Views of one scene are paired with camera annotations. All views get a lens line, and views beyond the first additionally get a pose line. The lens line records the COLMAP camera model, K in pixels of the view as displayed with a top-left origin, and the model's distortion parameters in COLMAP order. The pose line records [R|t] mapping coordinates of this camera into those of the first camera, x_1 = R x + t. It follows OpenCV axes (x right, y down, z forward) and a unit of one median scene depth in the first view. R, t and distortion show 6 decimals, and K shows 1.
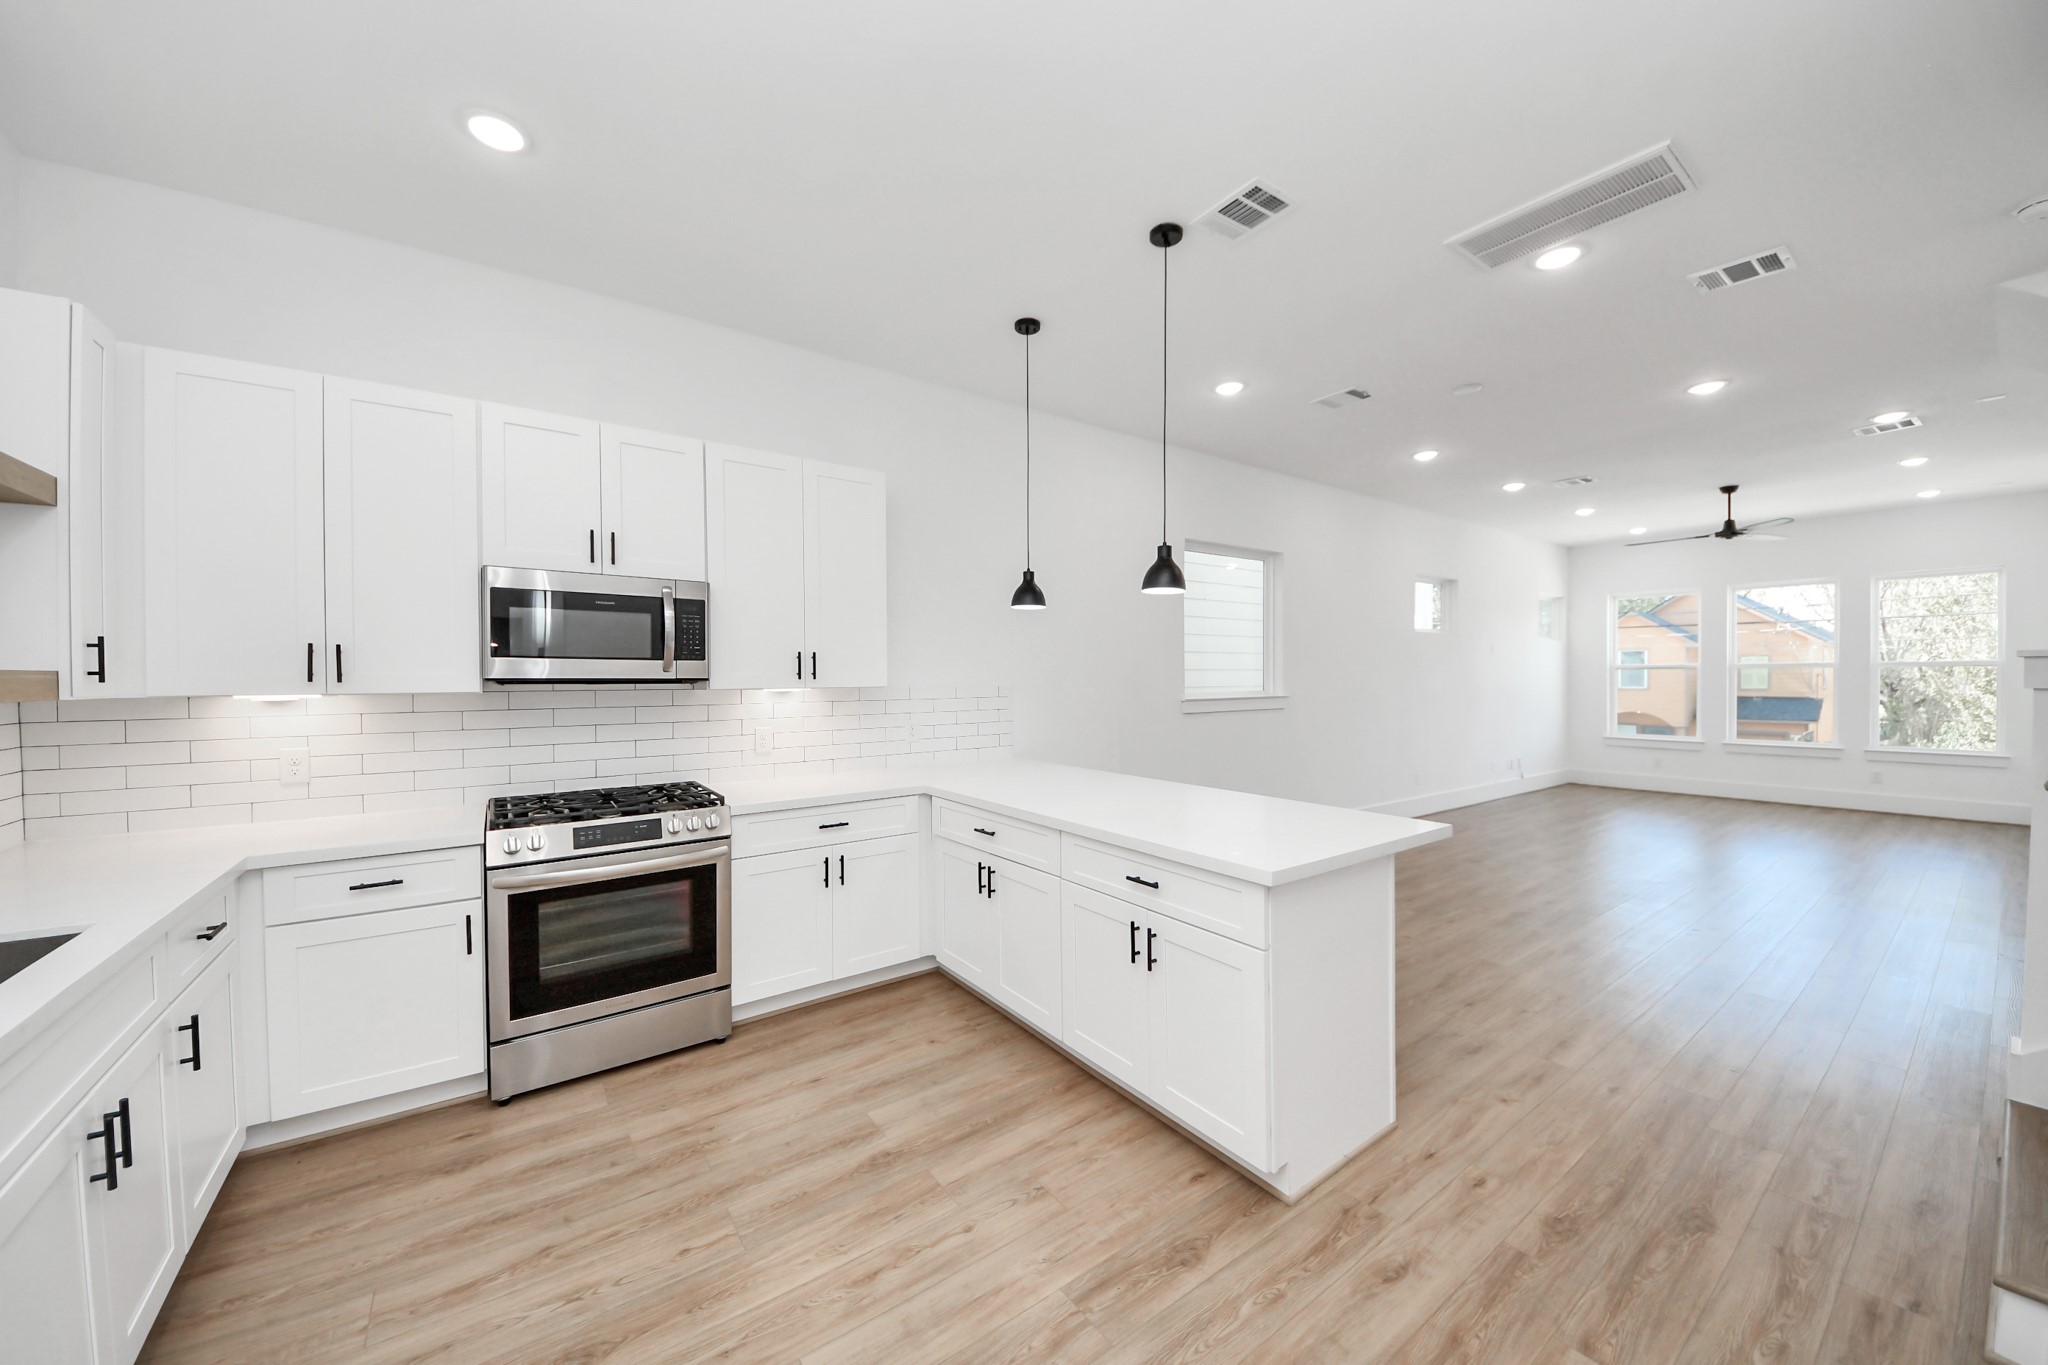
lens RADIAL K [[721.1, 0, 1015.2], [0, 721.1, 685.1], [0, 0, 1]] dist [0.045341, -0.028303]
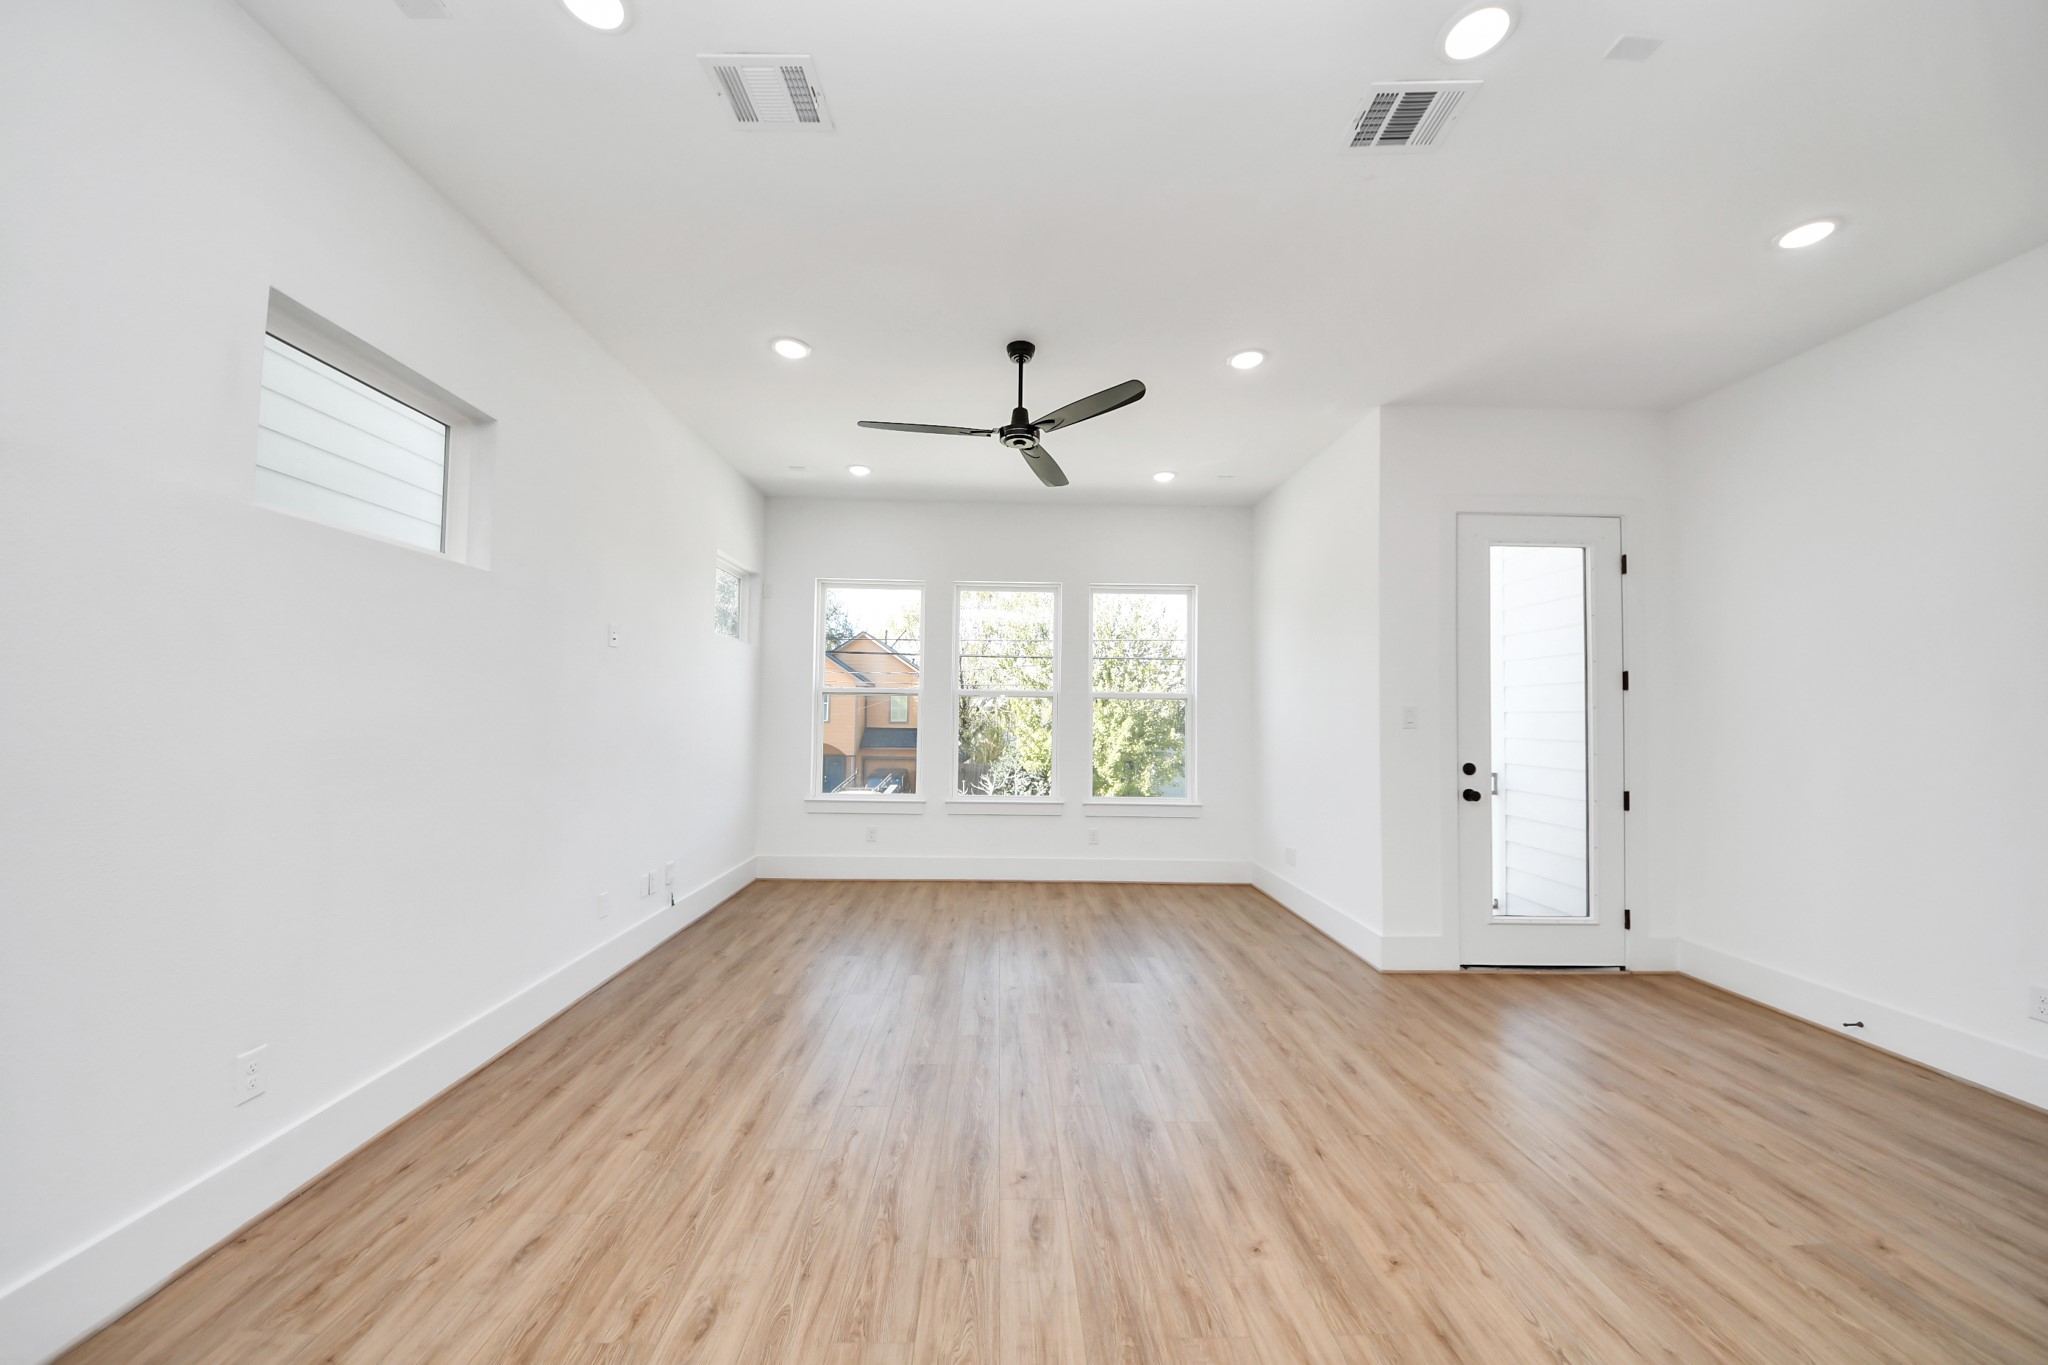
lens RADIAL K [[721.1, 0, 1015.2], [0, 721.1, 685.1], [0, 0, 1]] dist [0.045341, -0.028303]
pose [[0.562213, 0.045284, 0.825752, 1.318578], [-0.009855, 0.998796, -0.048064, -0.001897], [-0.826934, 0.018885, 0.561982, 1.700593]]
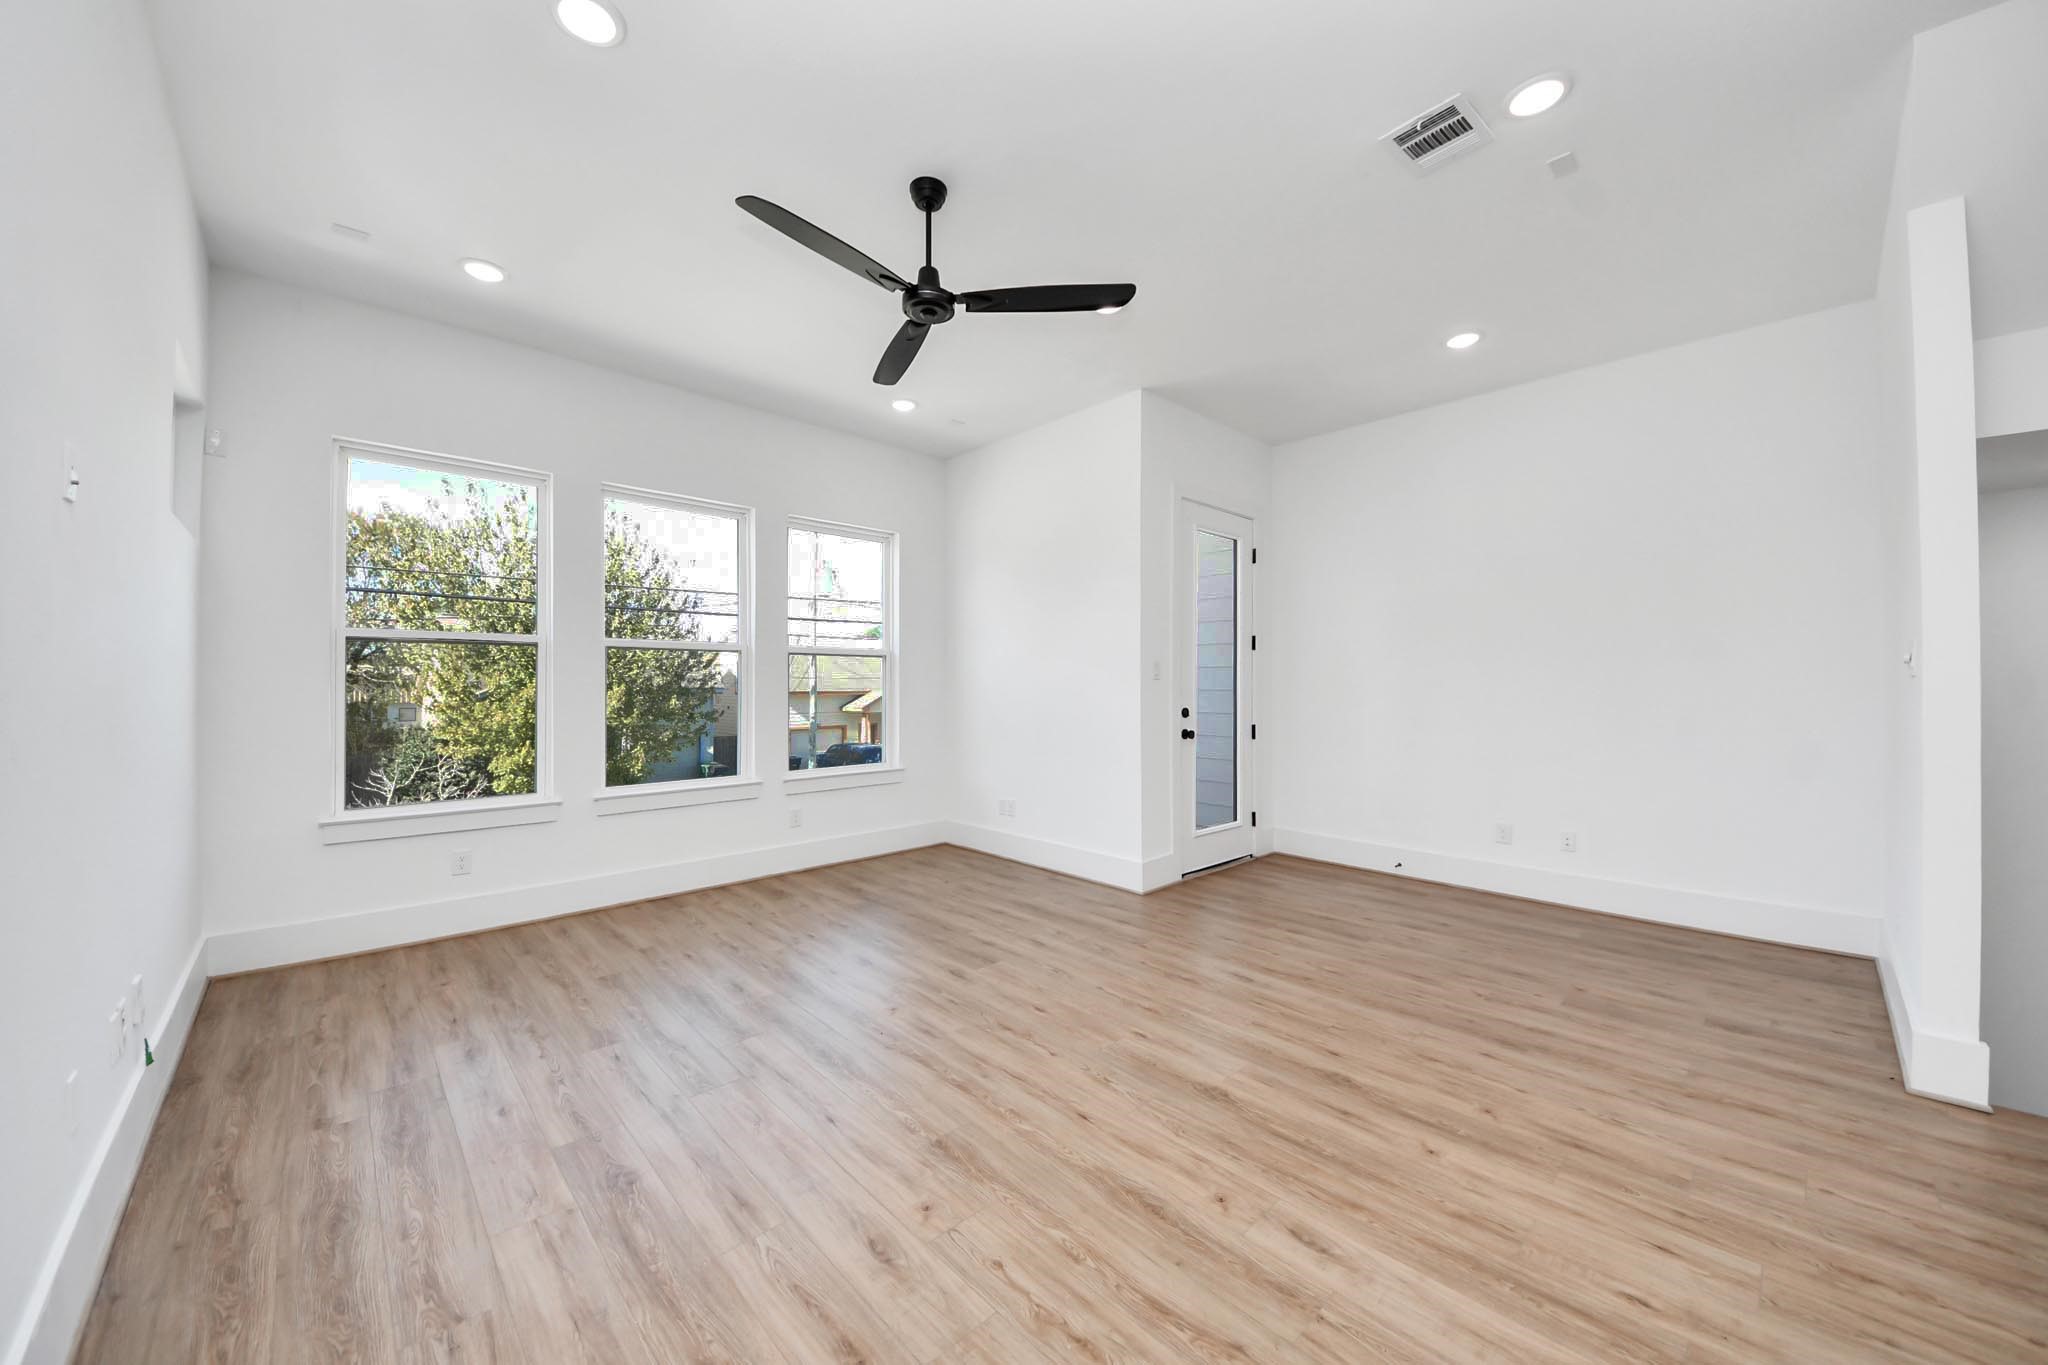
lens RADIAL K [[731.0, 0, 1017.8], [0, 731.0, 678.7], [0, 0, 1]] dist [0.047620, -0.030376]
pose [[-0.131697, 0.012662, 0.991209, 1.345290], [0.010282, 0.999882, -0.011406, 0.020643], [-0.991237, 0.008690, -0.131812, 2.413906]]
